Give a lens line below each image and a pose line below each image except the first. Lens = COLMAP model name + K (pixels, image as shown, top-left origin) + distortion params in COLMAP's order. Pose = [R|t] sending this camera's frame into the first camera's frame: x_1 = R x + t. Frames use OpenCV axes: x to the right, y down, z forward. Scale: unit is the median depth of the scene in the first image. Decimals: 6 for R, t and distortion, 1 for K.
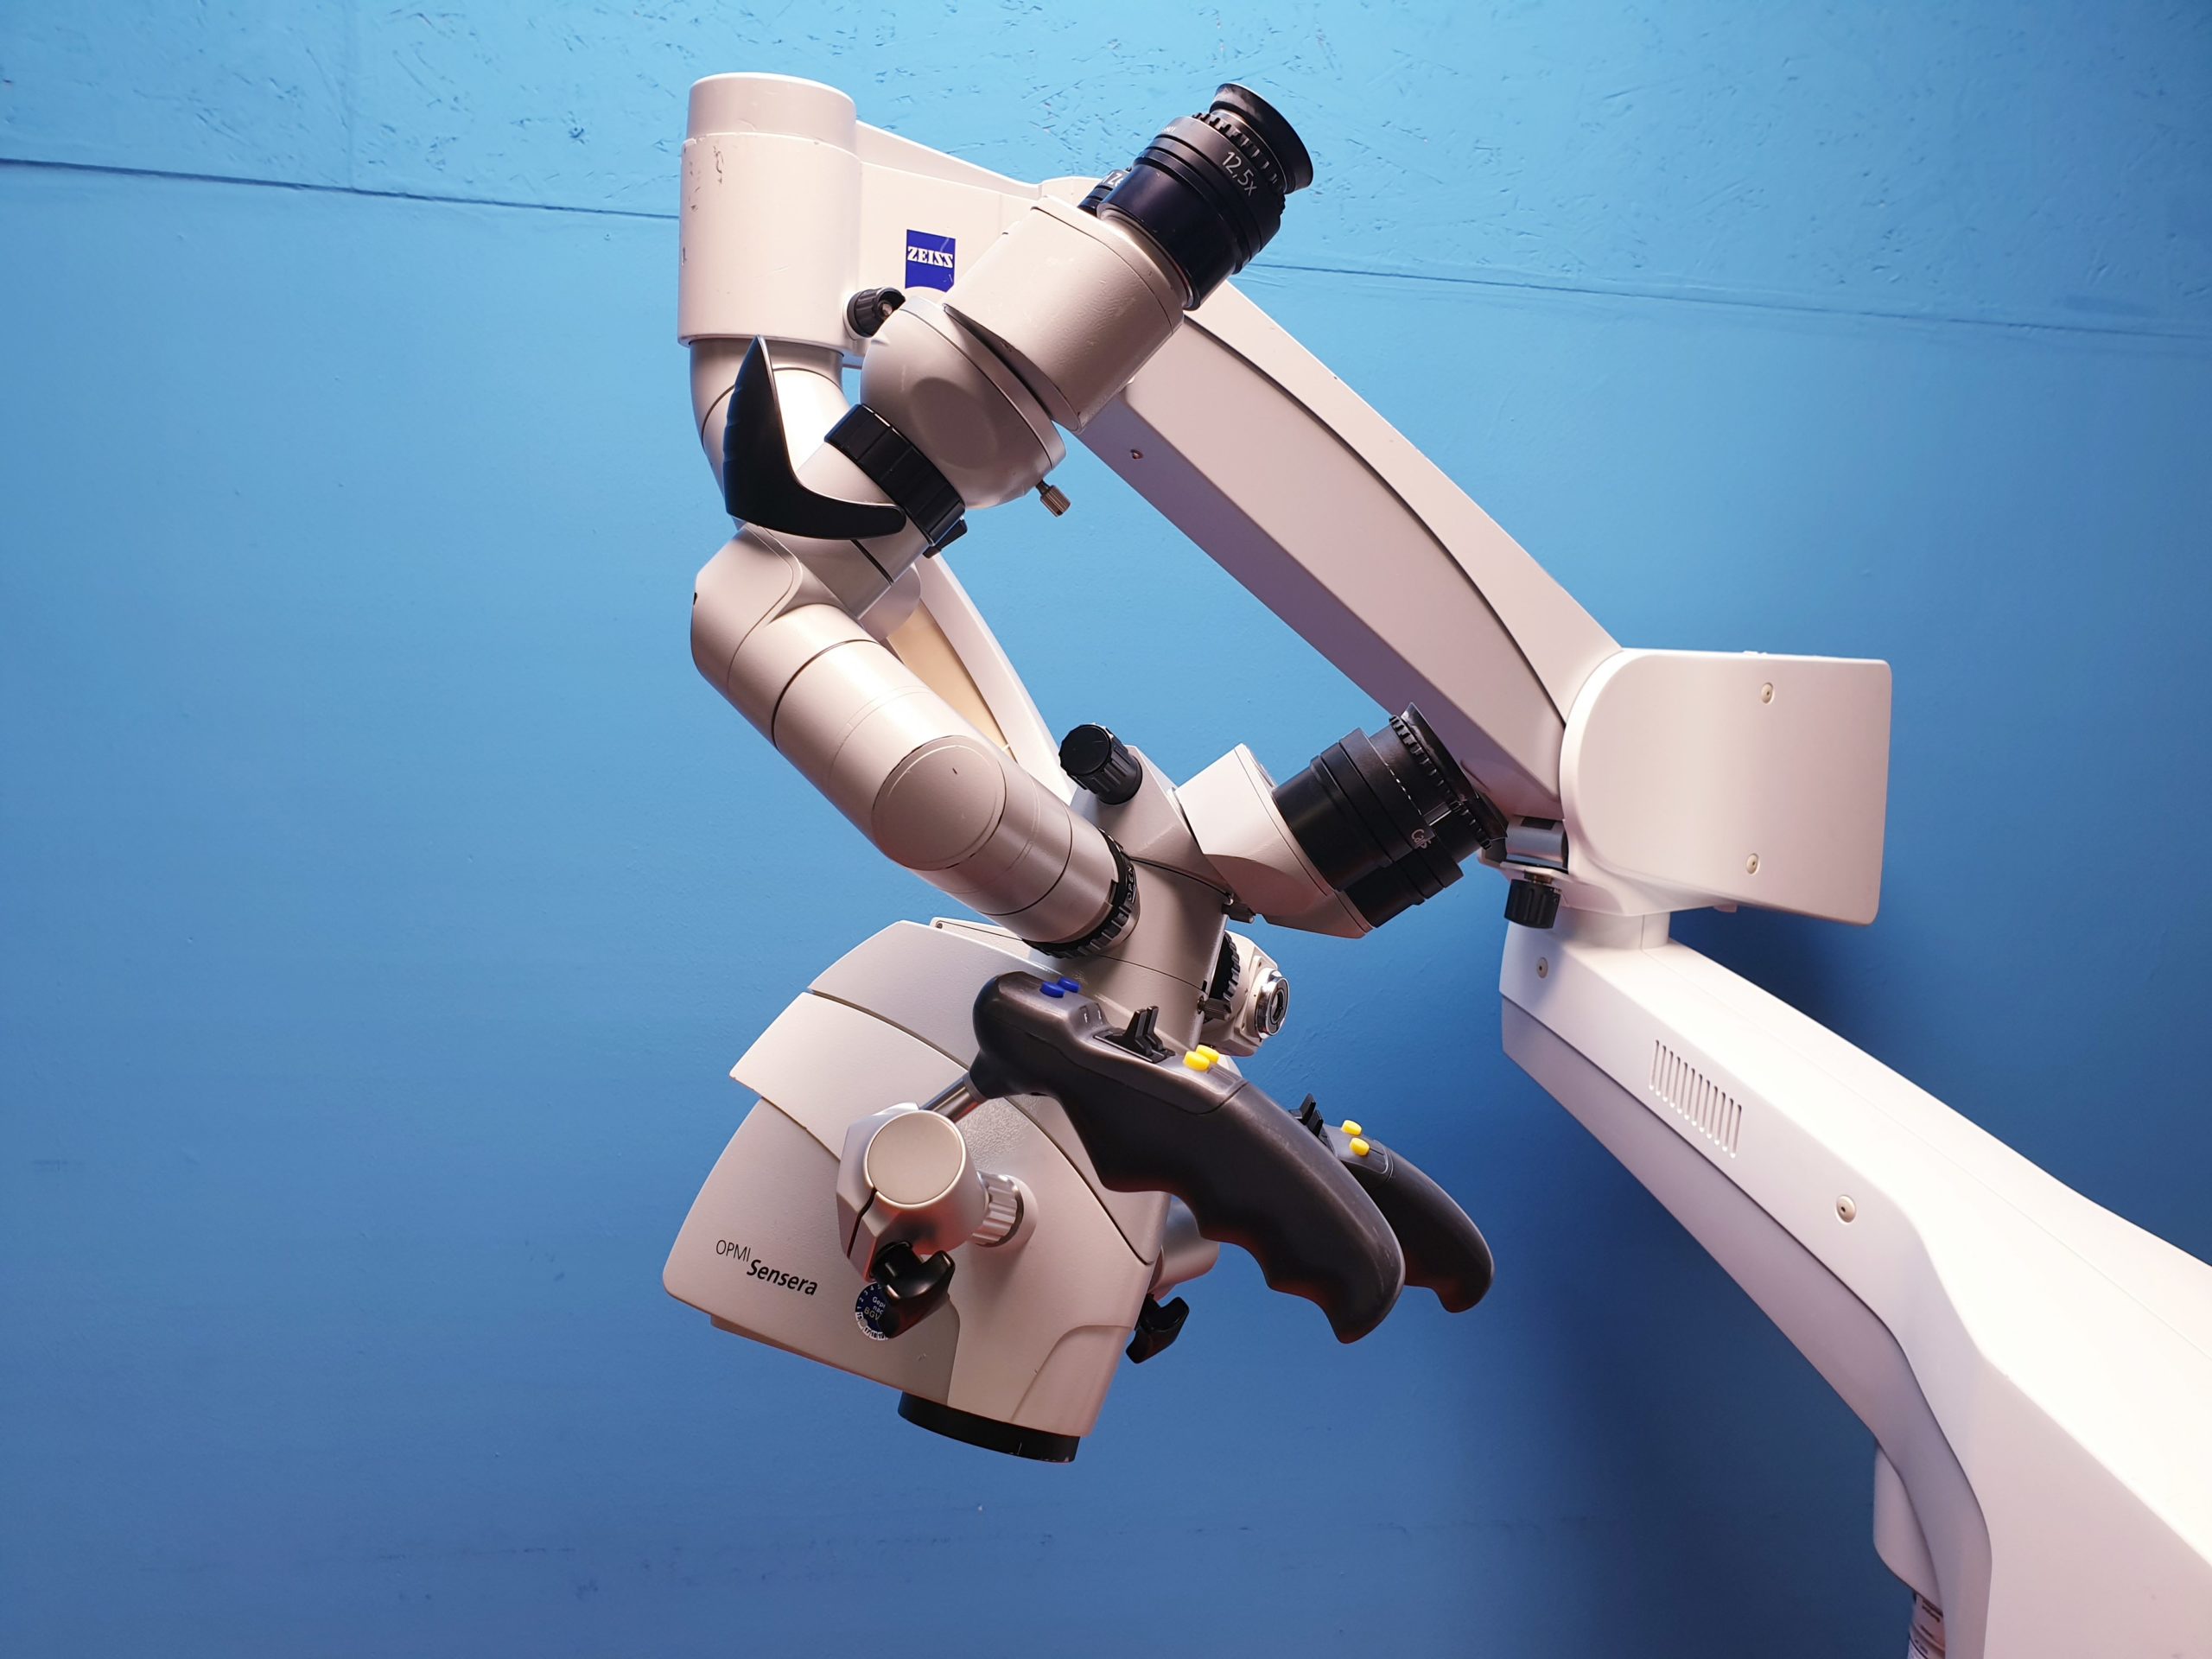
lens RADIAL K [[1763.2, 0, 1097.3], [0, 1763.2, 833.6], [0, 0, 1]] dist [-0.006058, 0.033895]
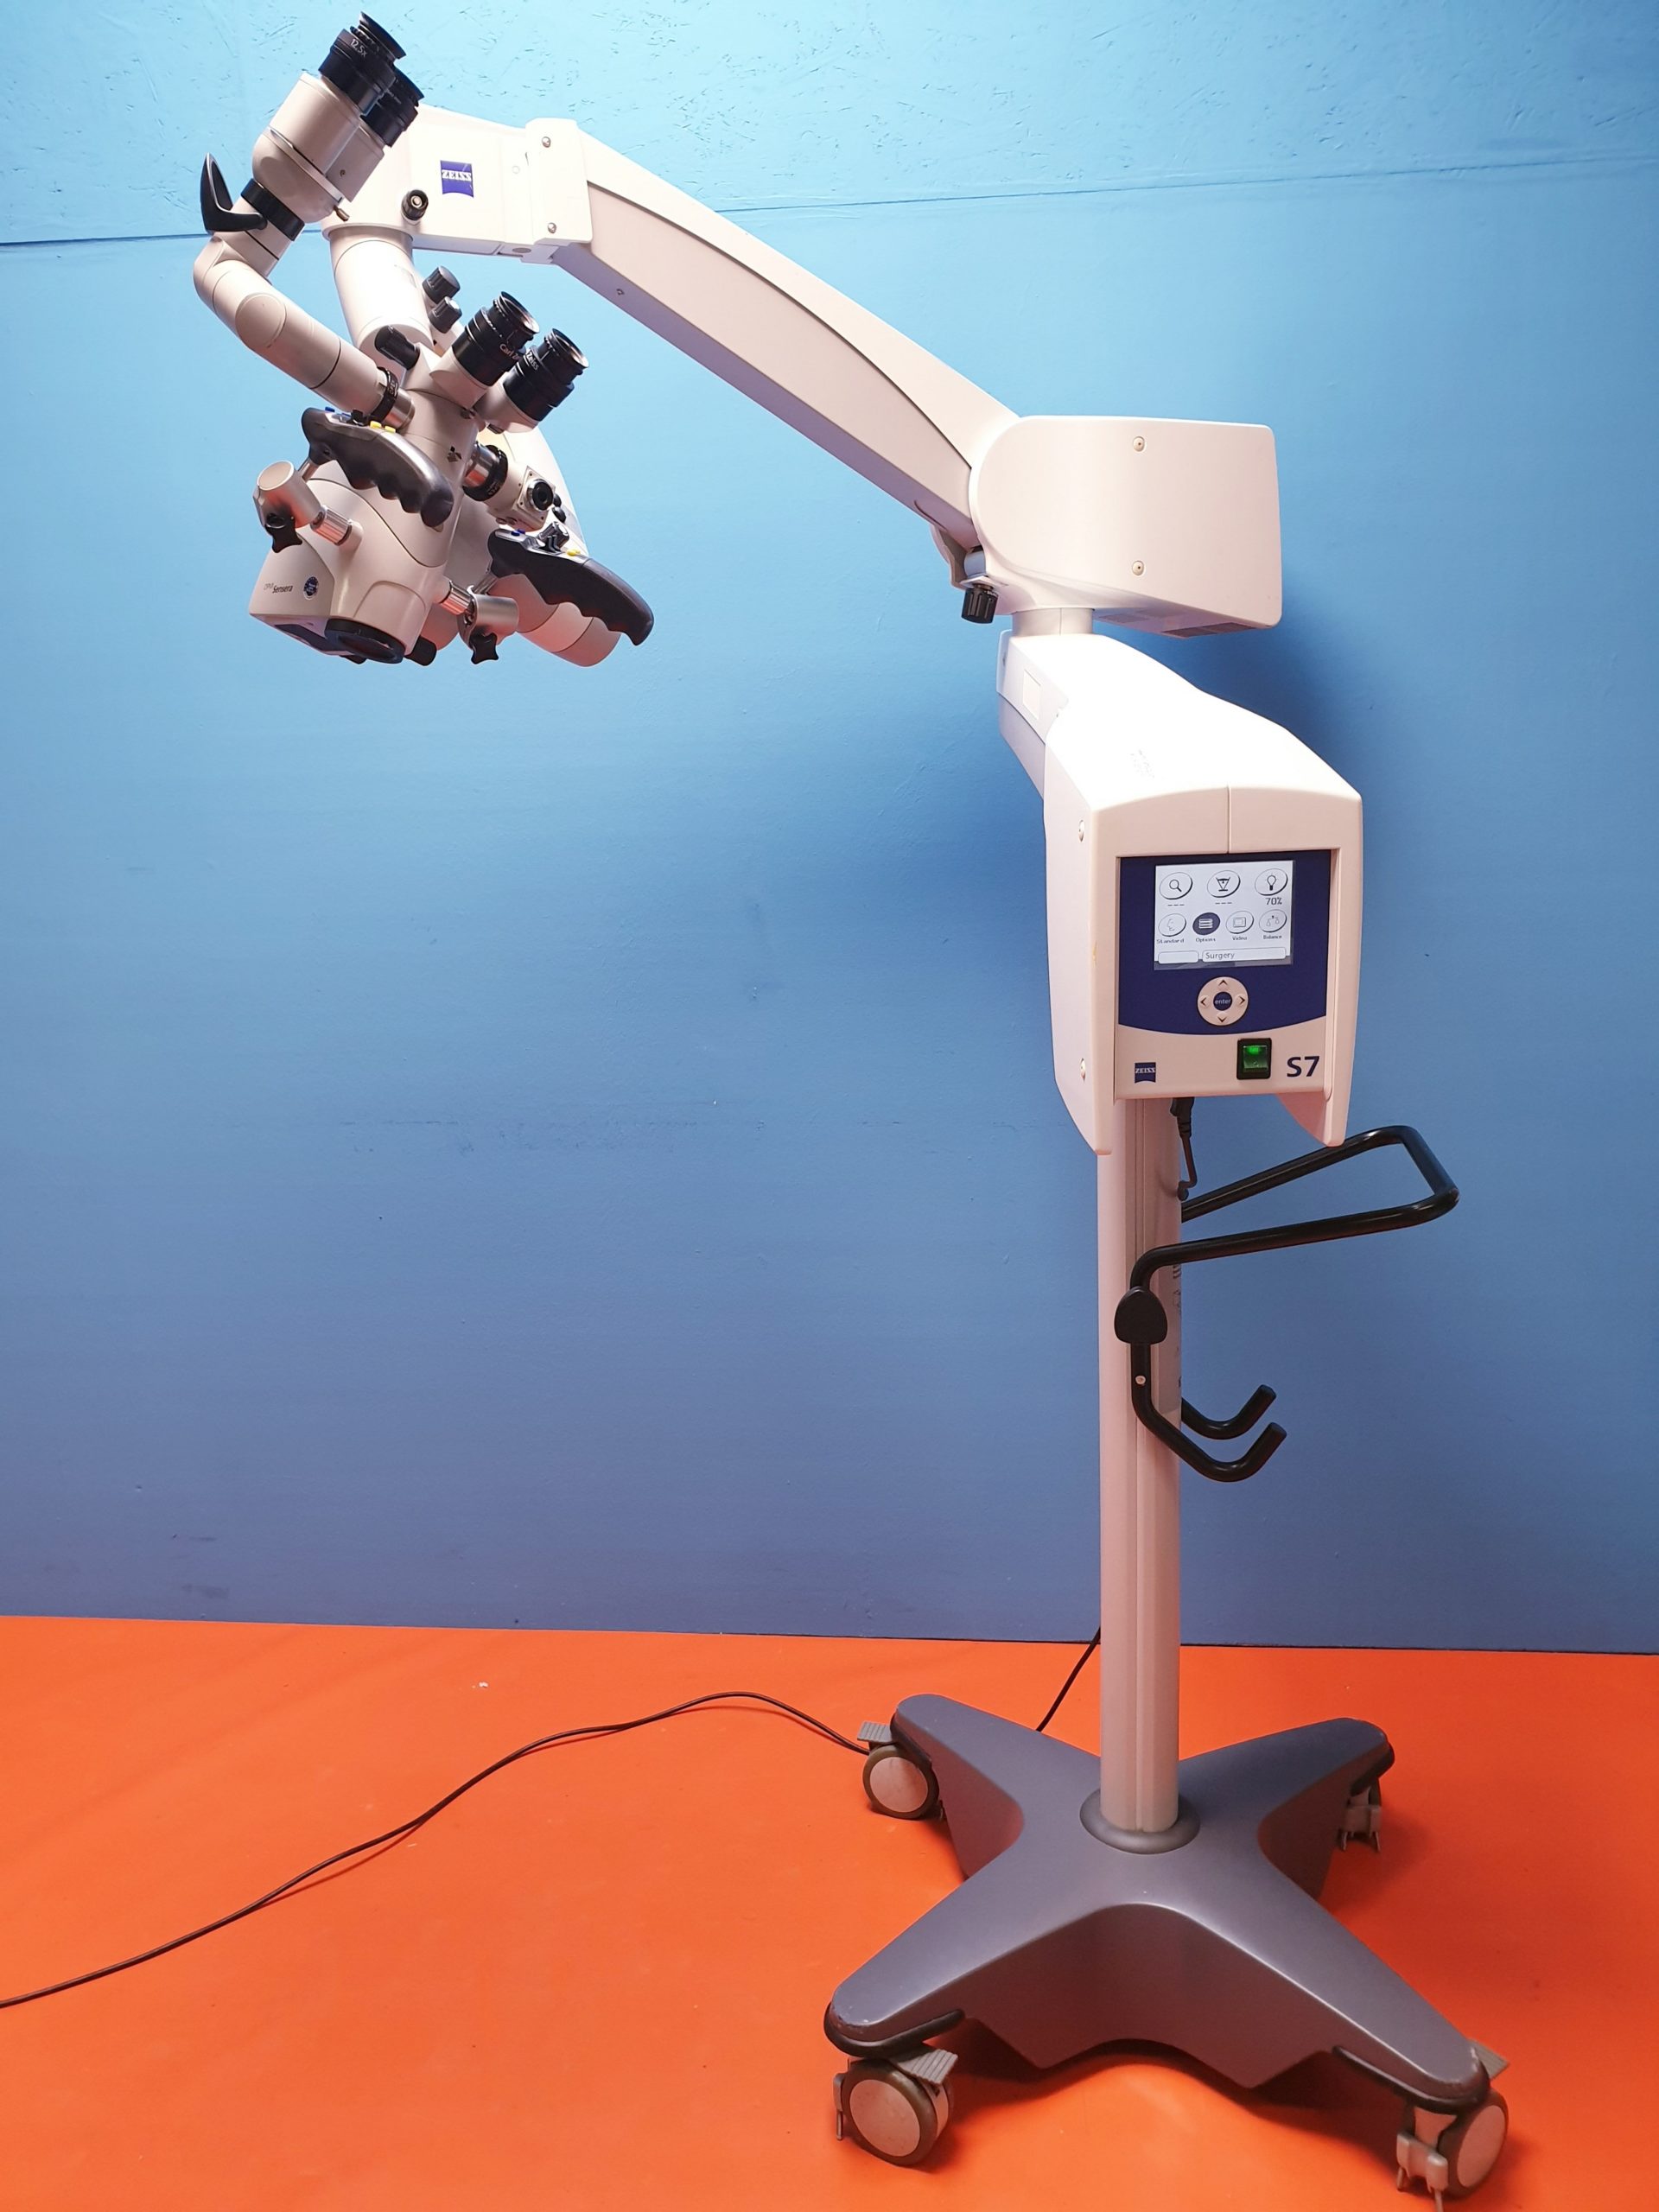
lens RADIAL K [[1763.2, 0, 827.2], [0, 1763.2, 1120.6], [0, 0, 1]] dist [-0.006058, 0.033895]
pose [[0.968371, -0.023792, -0.248378, 0.489741], [0.041902, 0.996813, 0.067883, 0.373052], [0.245971, -0.076144, 0.966282, -0.513703]]
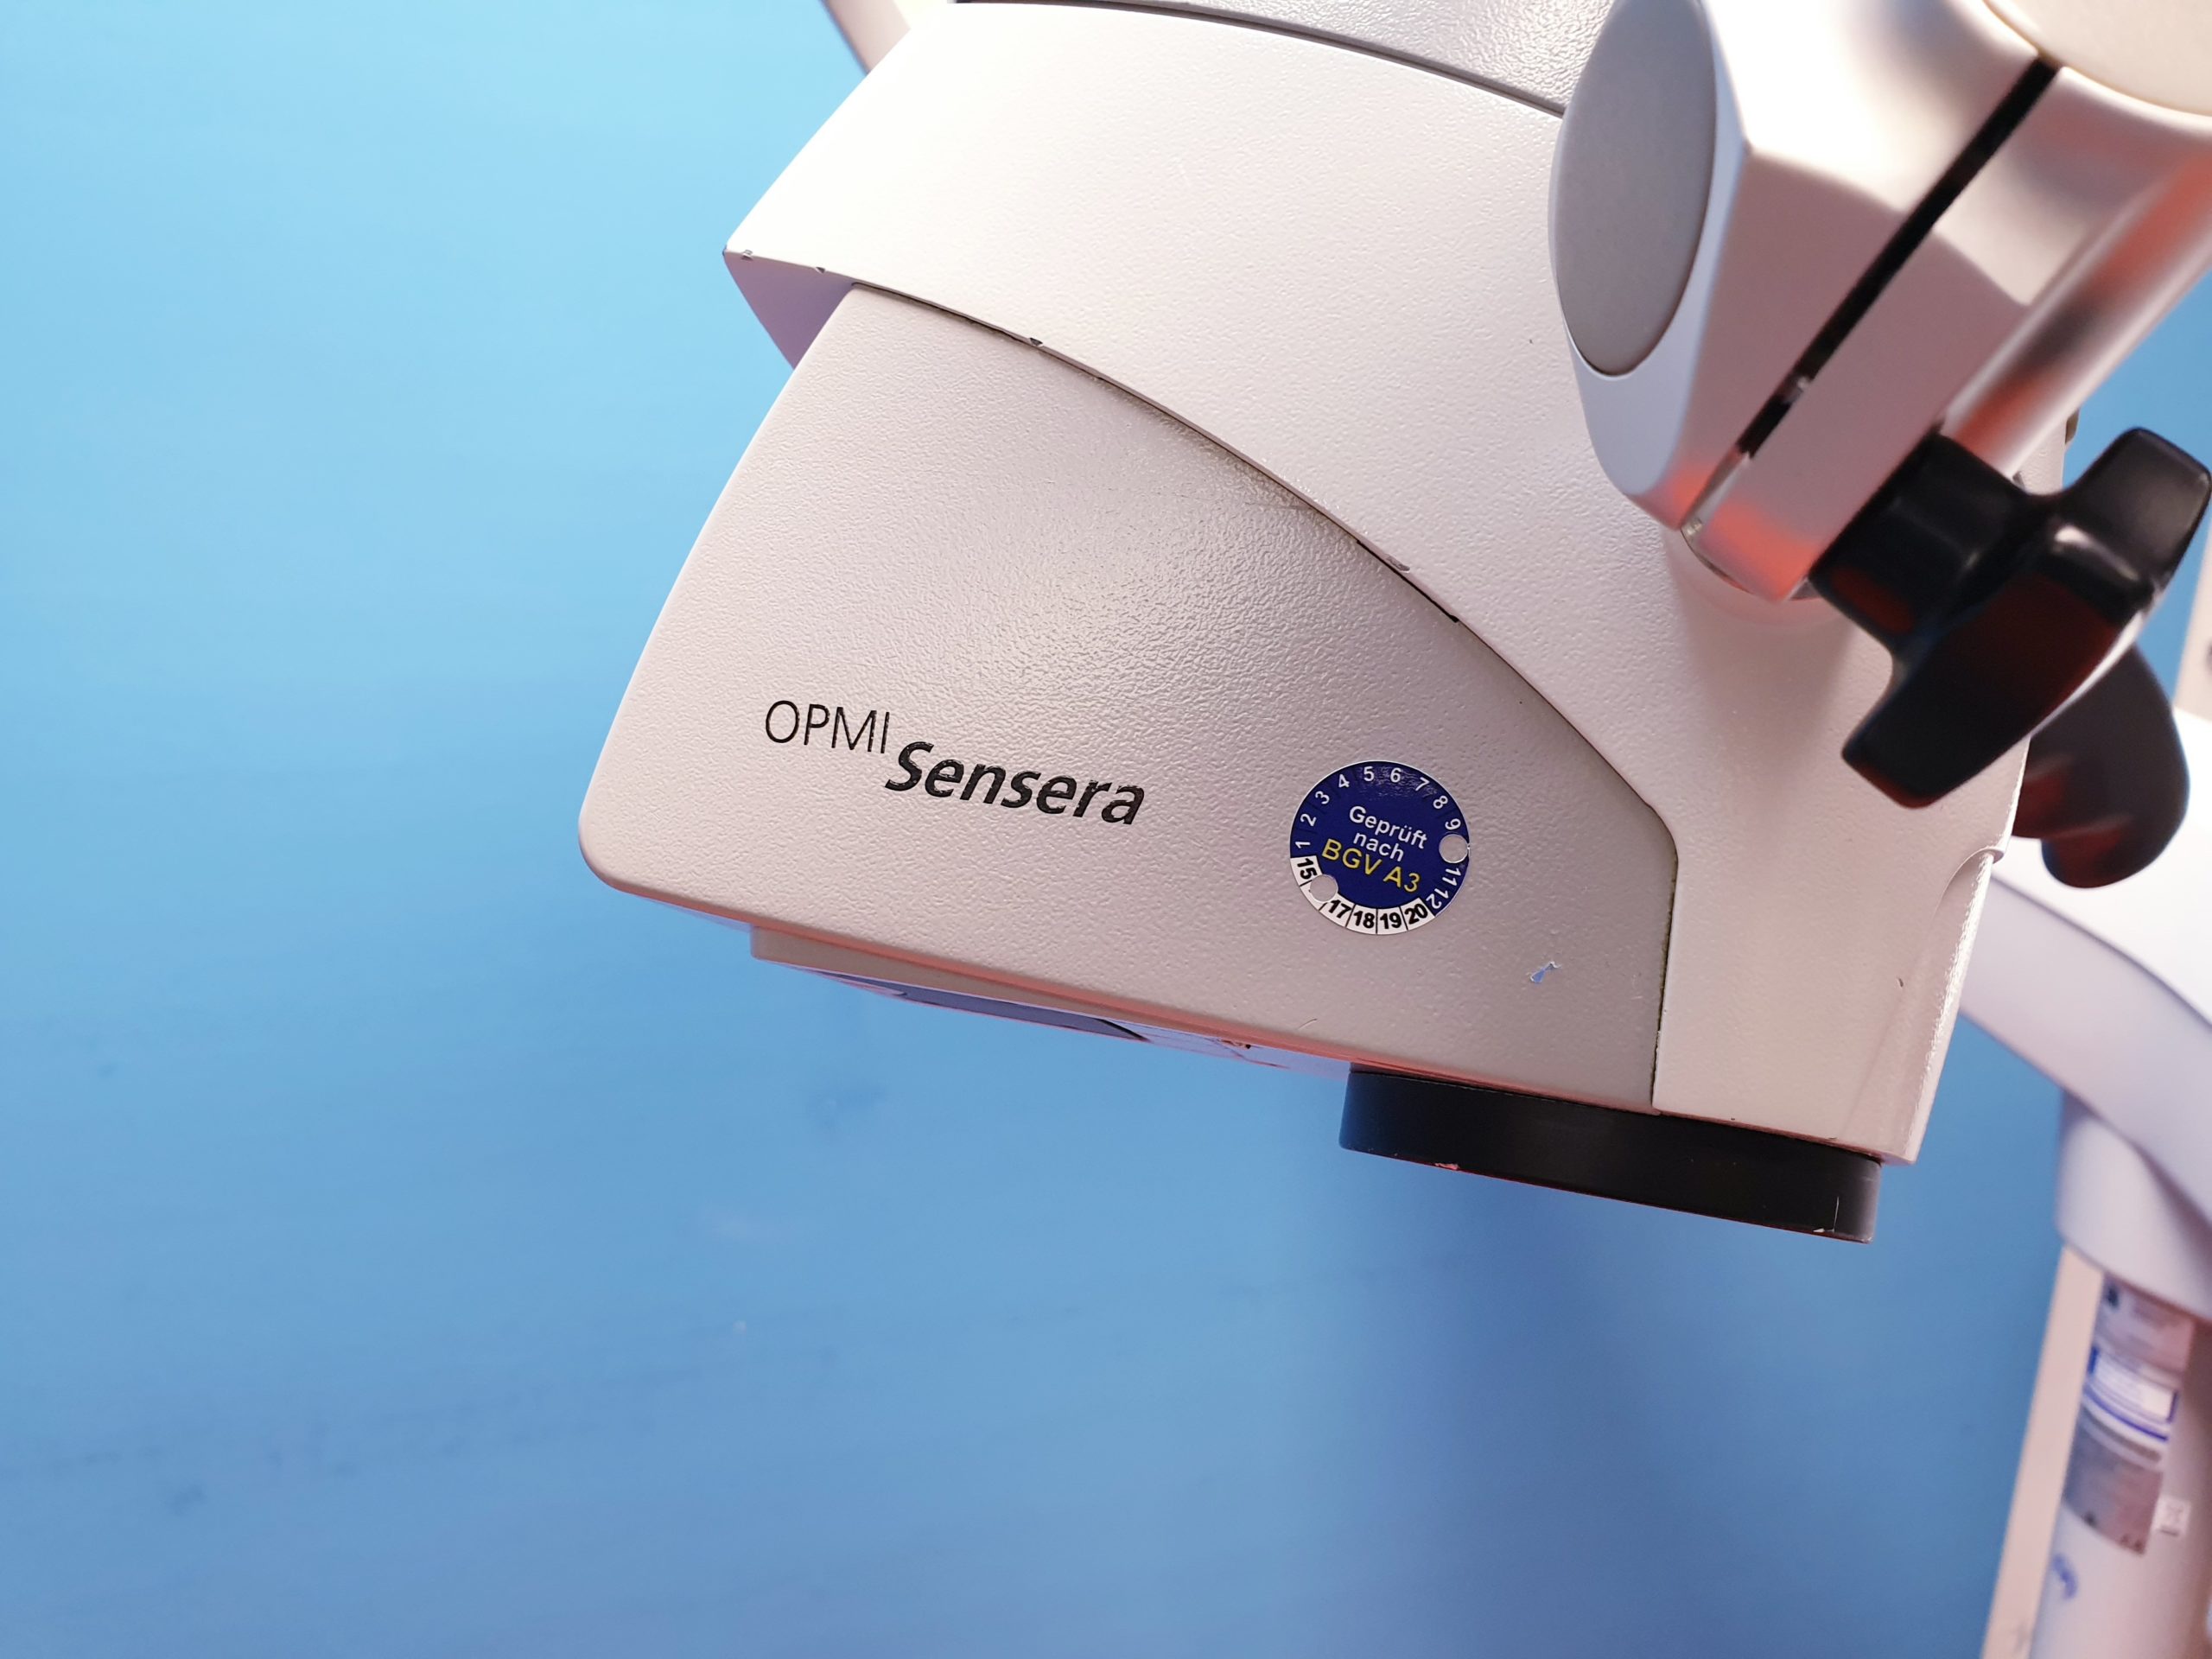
lens RADIAL K [[1763.2, 0, 1099.7], [0, 1763.2, 846.8], [0, 0, 1]] dist [-0.006058, 0.033895]
pose [[0.969577, -0.049001, 0.239831, -0.108943], [0.018468, 0.991610, 0.127941, 0.100096], [-0.244088, -0.119620, 0.962347, 0.307943]]
